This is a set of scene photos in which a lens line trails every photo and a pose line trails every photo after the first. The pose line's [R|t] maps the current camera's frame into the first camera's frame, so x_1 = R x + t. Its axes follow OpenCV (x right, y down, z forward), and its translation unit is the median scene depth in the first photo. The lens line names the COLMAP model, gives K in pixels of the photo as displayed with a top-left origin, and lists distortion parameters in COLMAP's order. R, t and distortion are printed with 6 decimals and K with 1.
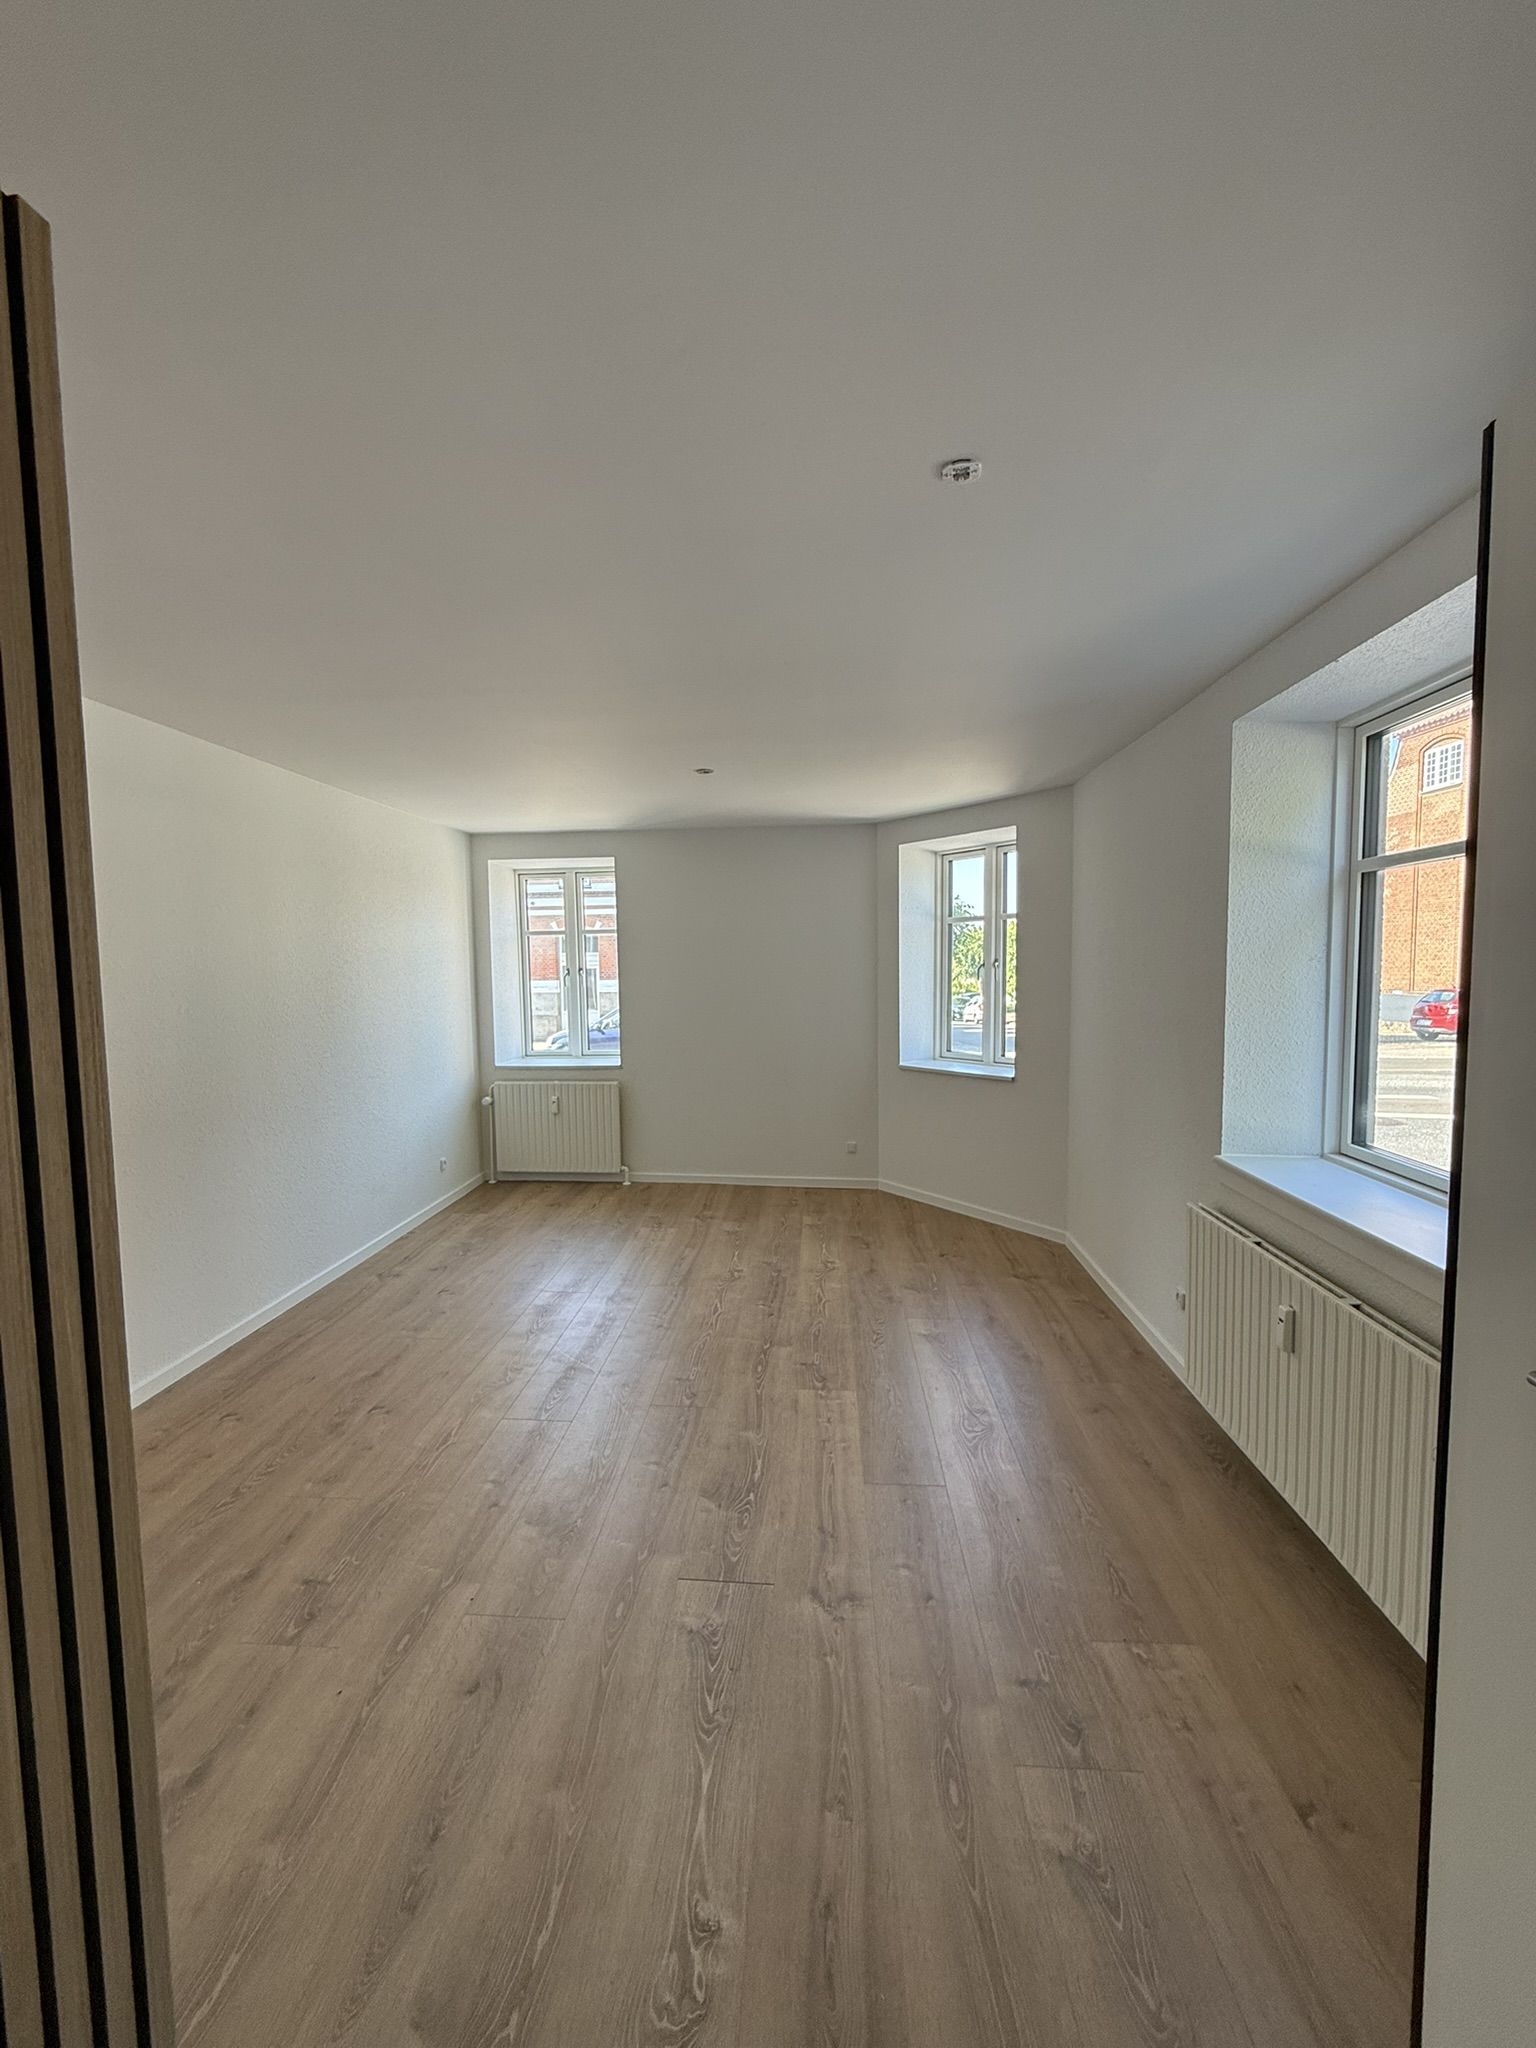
lens RADIAL K [[821.6, 0, 772.6], [0, 821.6, 1038.0], [0, 0, 1]] dist [-0.001275, -0.000024]
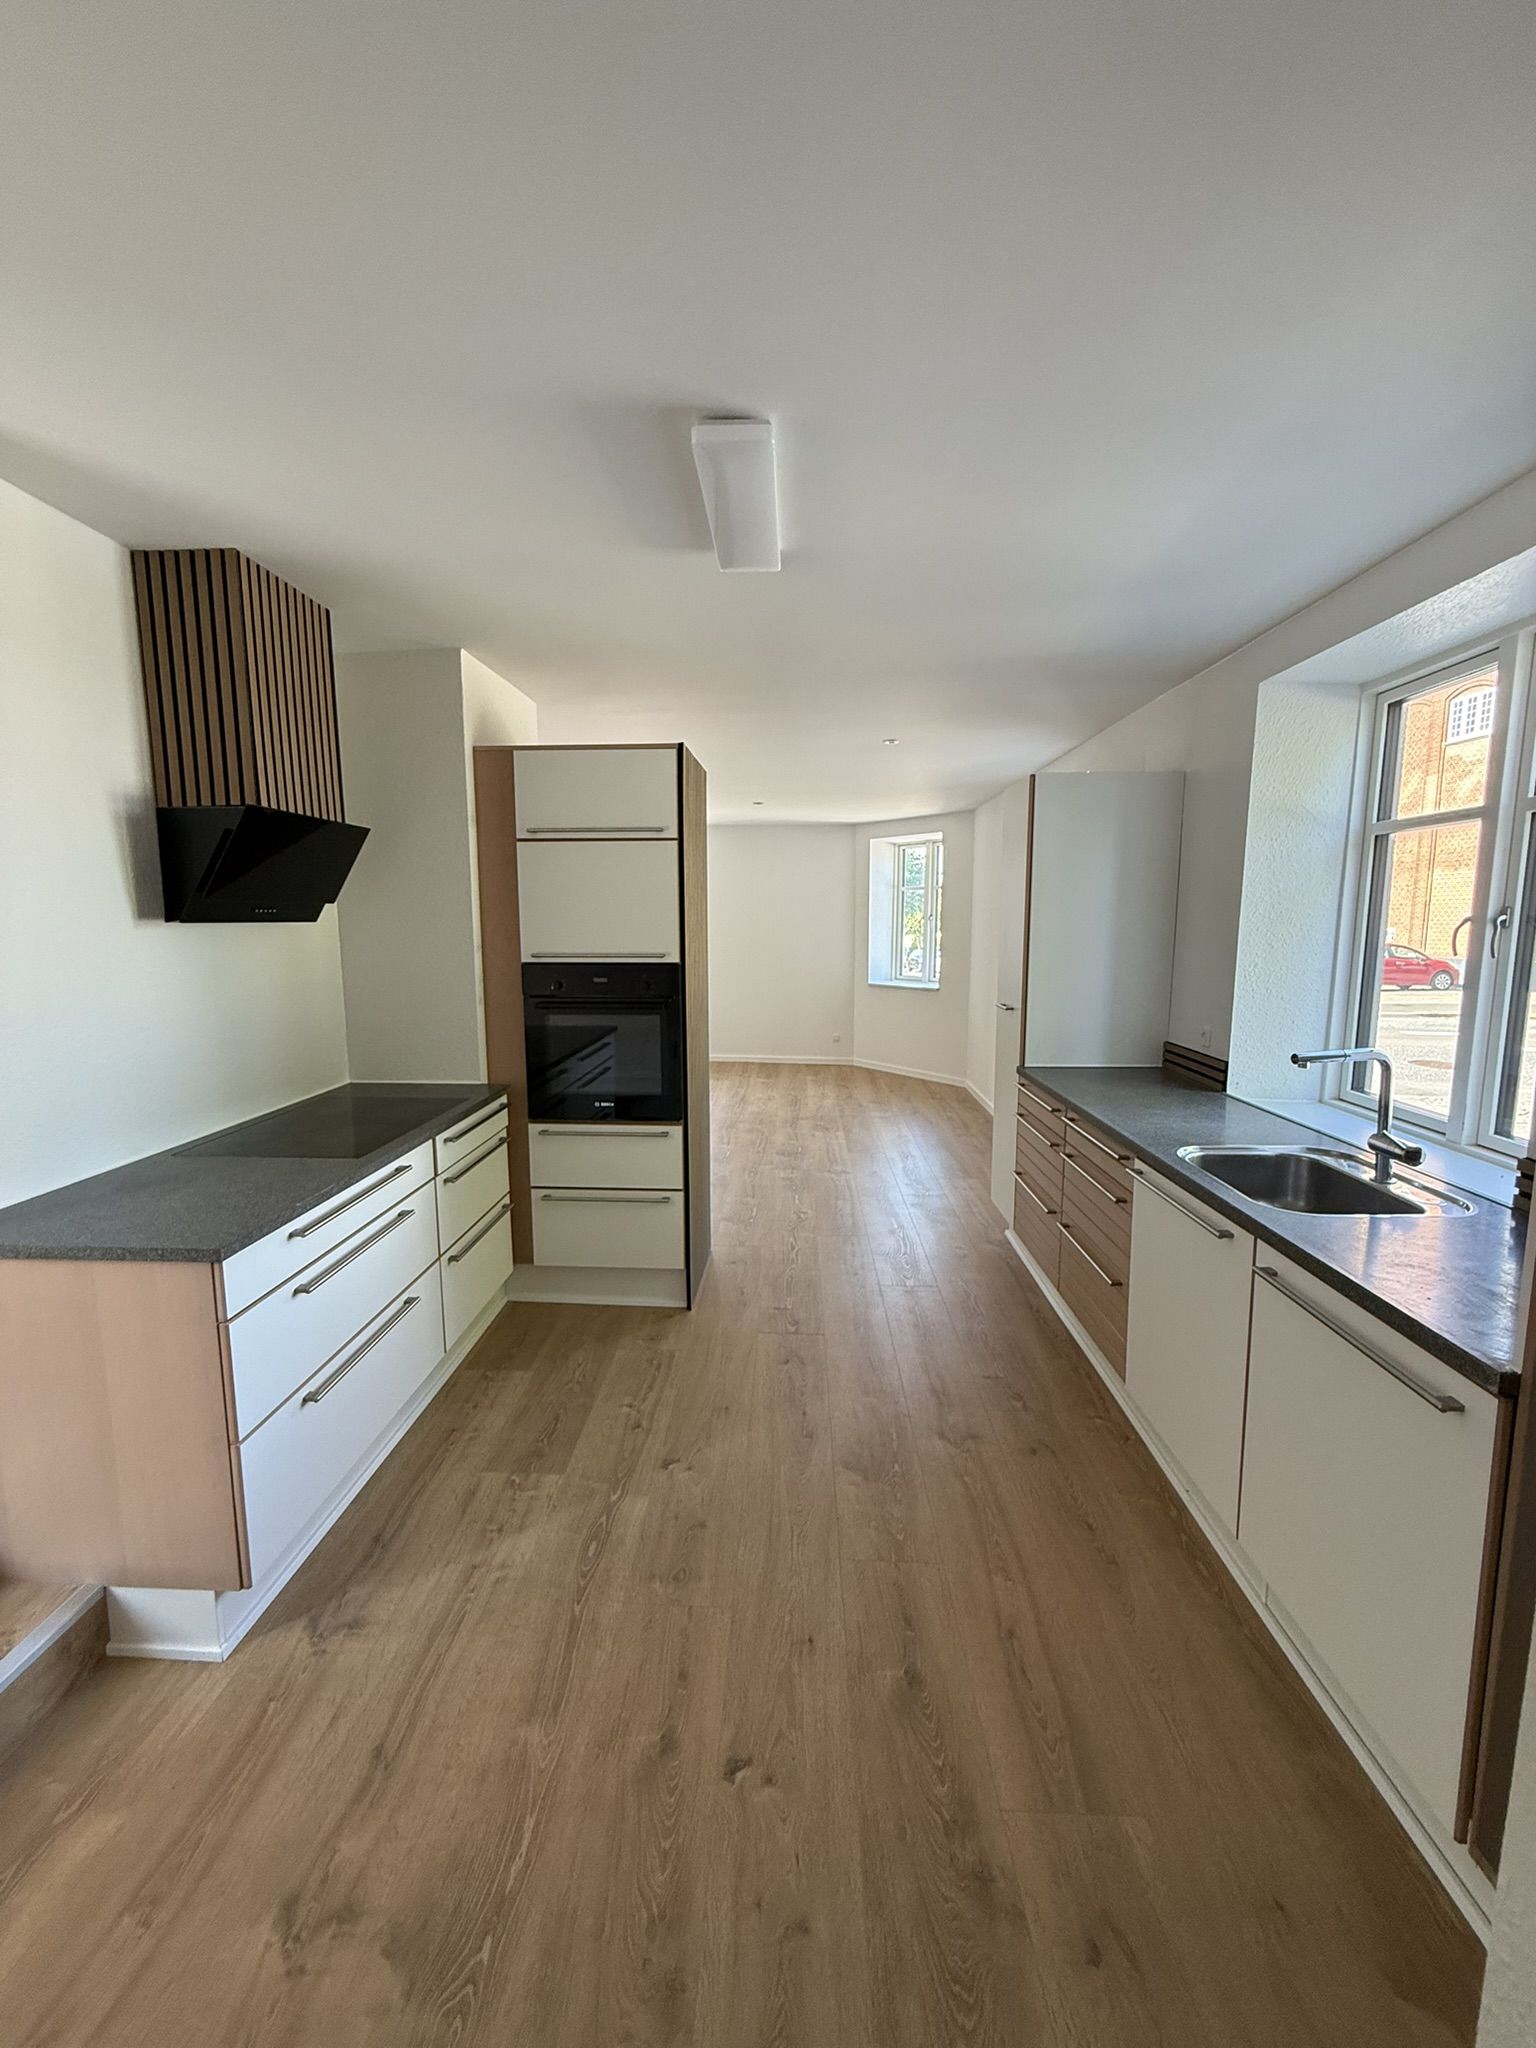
lens RADIAL K [[821.6, 0, 764.4], [0, 821.6, 1008.7], [0, 0, 1]] dist [-0.001275, -0.000024]
pose [[0.999741, 0.006800, 0.021735, -0.076502], [-0.007371, 0.999627, 0.026294, 0.043594], [-0.021548, -0.026448, 0.999418, -0.557736]]
